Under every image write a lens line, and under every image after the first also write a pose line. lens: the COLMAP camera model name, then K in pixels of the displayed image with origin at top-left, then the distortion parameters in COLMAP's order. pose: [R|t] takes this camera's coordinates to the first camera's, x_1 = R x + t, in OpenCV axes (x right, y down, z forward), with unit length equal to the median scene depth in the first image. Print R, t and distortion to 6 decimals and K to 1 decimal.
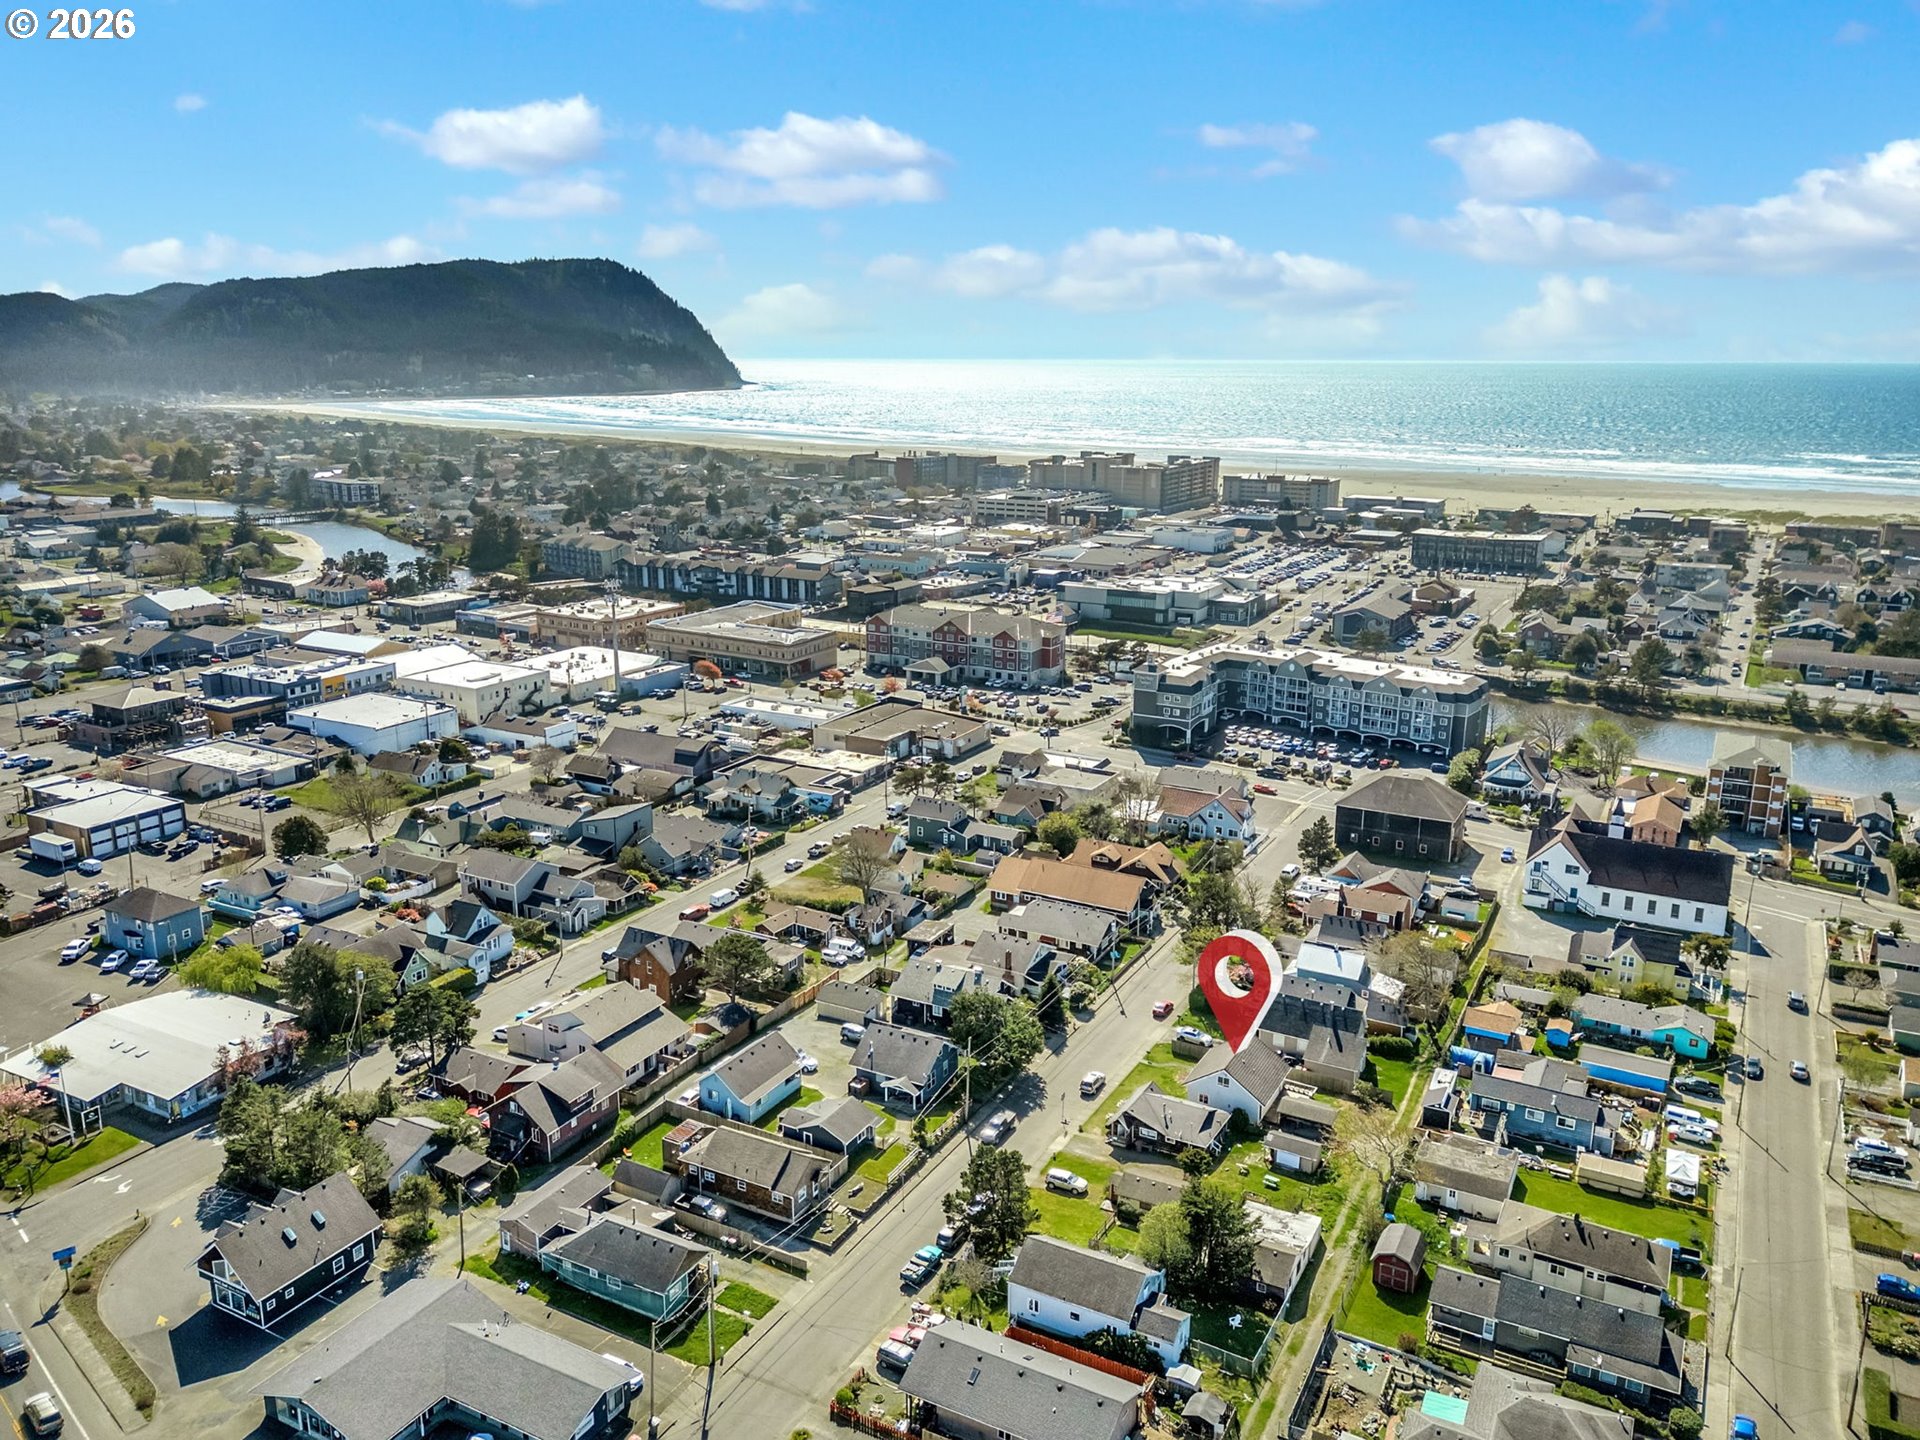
lens RADIAL K [[1402.0, 0, 952.2], [0, 1402.0, 718.5], [0, 0, 1]] dist [-0.000409, -0.003213]
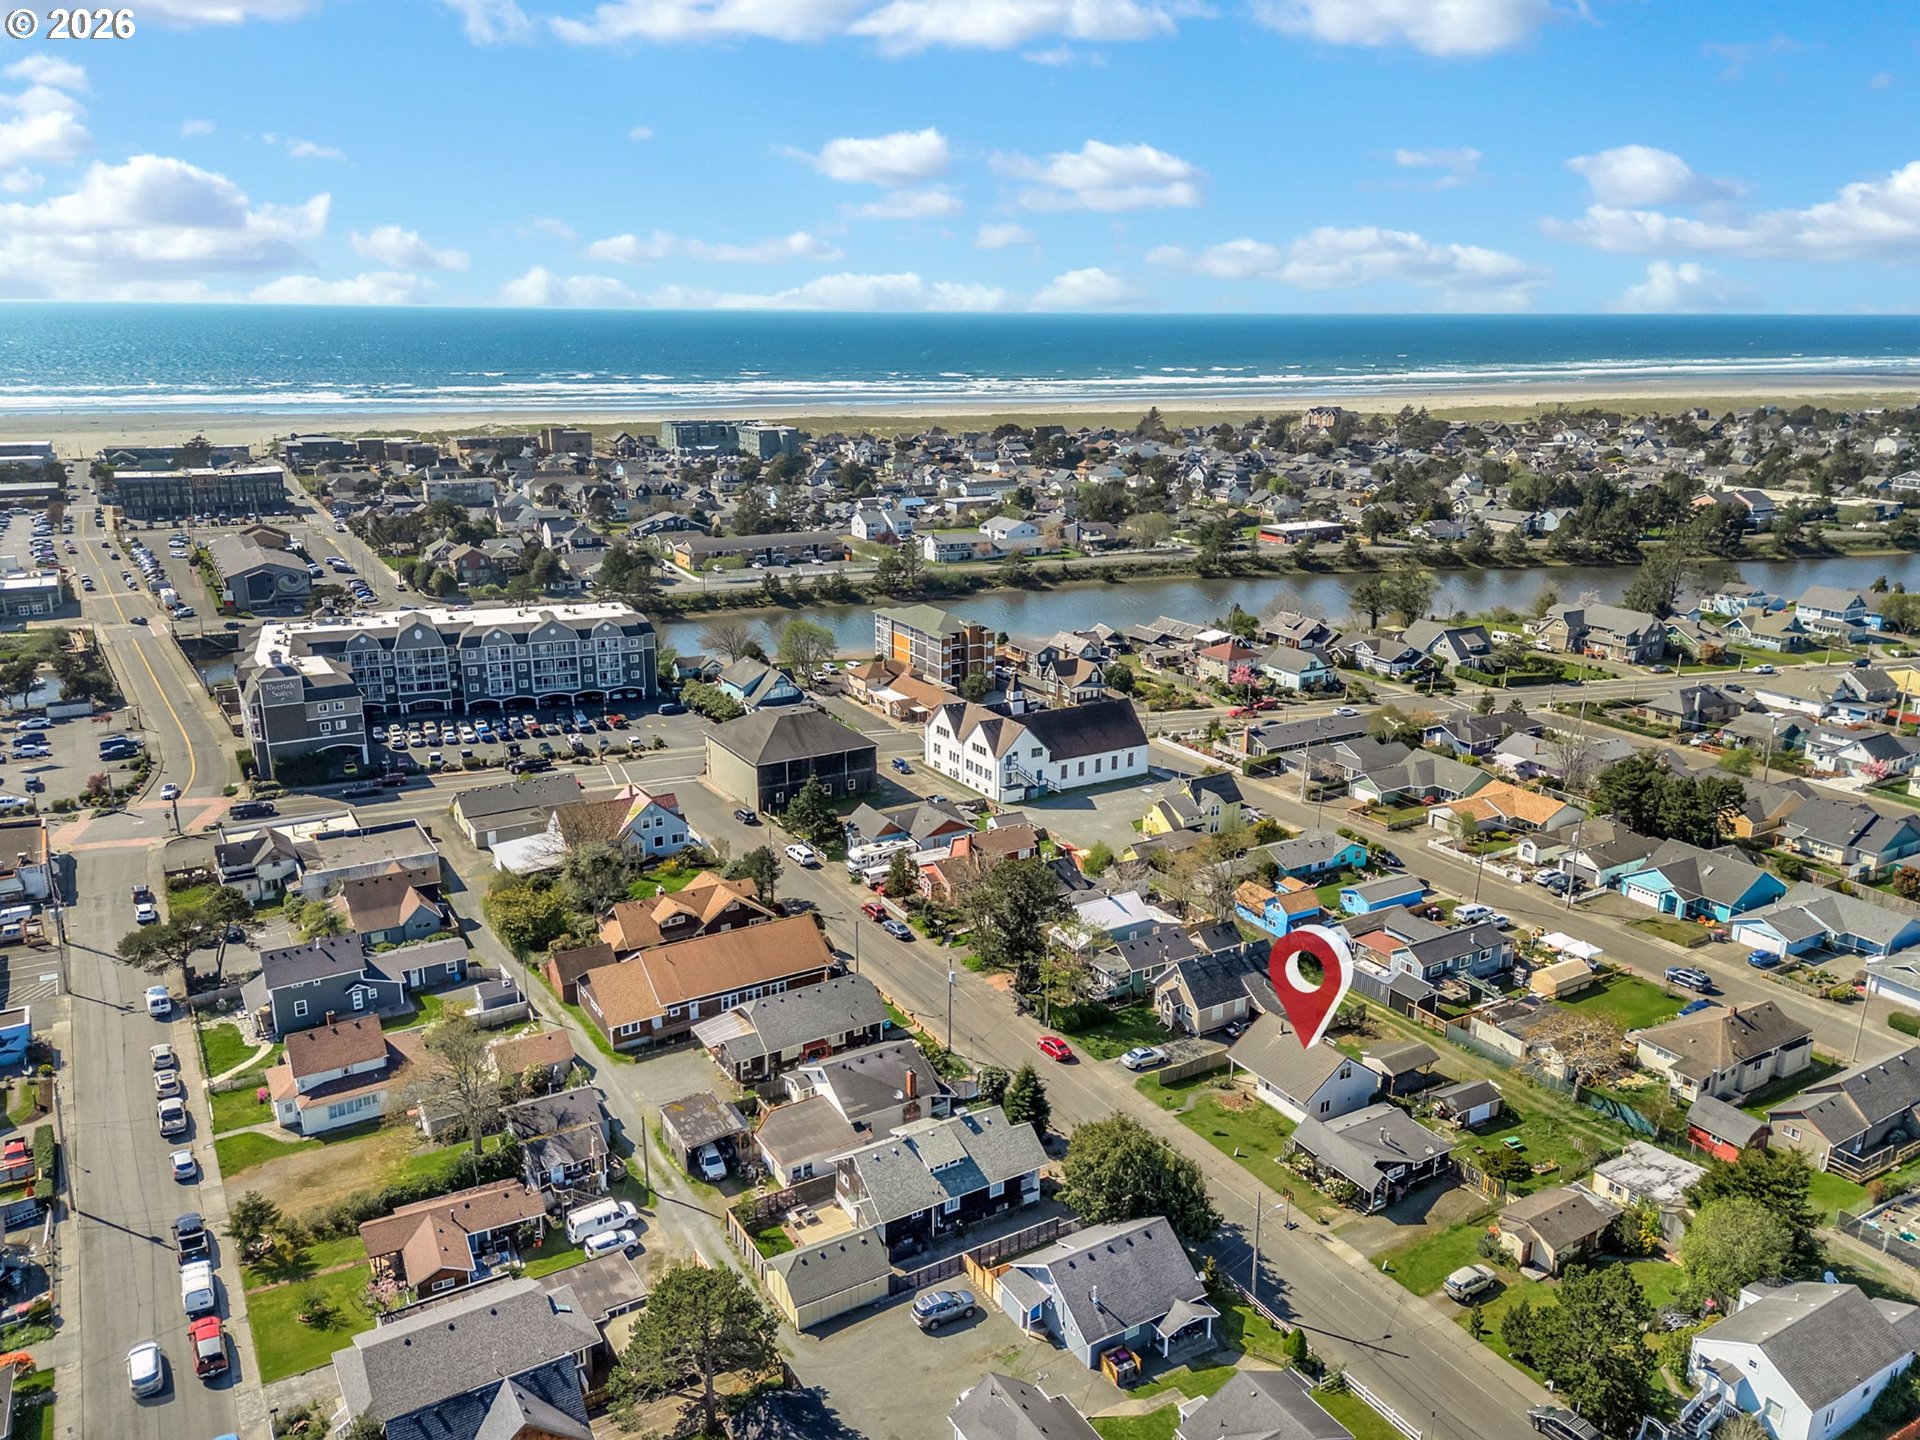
lens RADIAL K [[1402.0, 0, 952.2], [0, 1402.0, 718.5], [0, 0, 1]] dist [-0.000409, -0.003213]
pose [[0.483333, -0.233956, 0.843595, -0.287868], [0.203433, 0.967266, 0.151698, -0.053188], [-0.851472, 0.098294, 0.515106, 0.404455]]
